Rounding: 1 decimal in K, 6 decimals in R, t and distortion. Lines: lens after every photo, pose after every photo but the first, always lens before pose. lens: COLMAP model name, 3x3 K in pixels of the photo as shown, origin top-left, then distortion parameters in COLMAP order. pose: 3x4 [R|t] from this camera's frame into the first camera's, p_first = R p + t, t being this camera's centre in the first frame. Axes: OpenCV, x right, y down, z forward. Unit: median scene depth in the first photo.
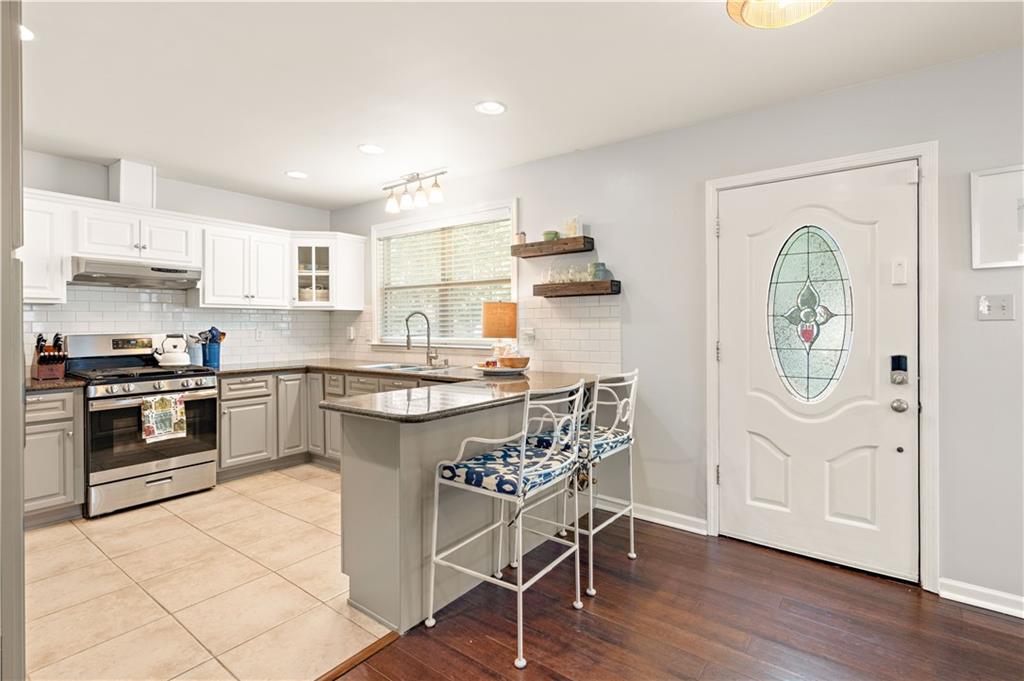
lens RADIAL K [[481.4, 0, 514.7], [0, 481.4, 335.4], [0, 0, 1]] dist [-0.002056, 0.000113]
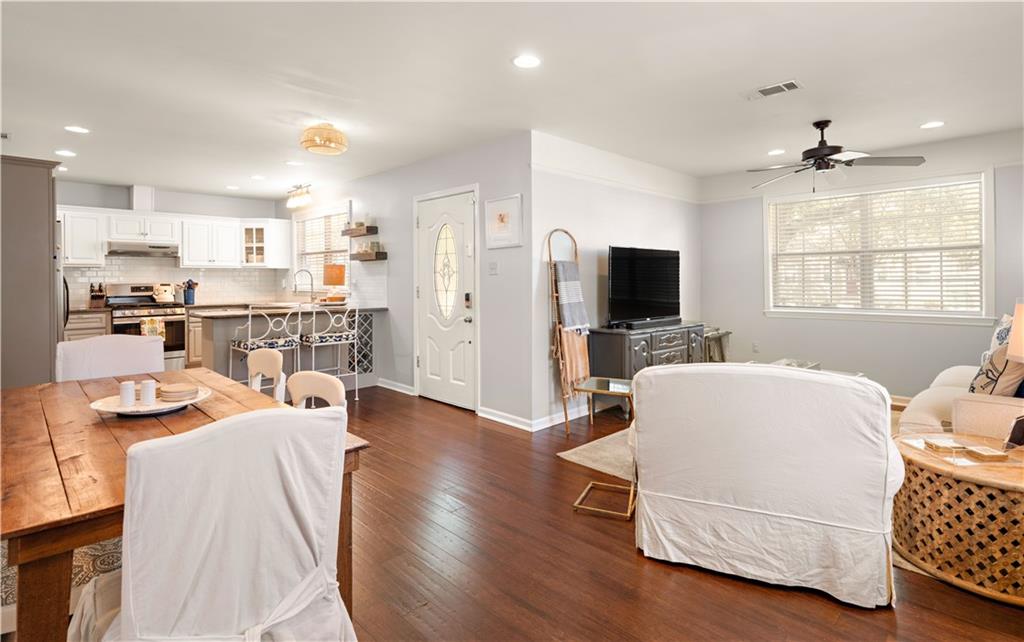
lens RADIAL K [[513.4, 0, 515.1], [0, 513.4, 287.8], [0, 0, 1]] dist [0.002761, 0.000921]
pose [[0.988344, -0.000107, -0.152239, 0.855801], [-0.000079, 0.999999, -0.001215, 0.015211], [0.152239, 0.001213, 0.988343, -0.660630]]
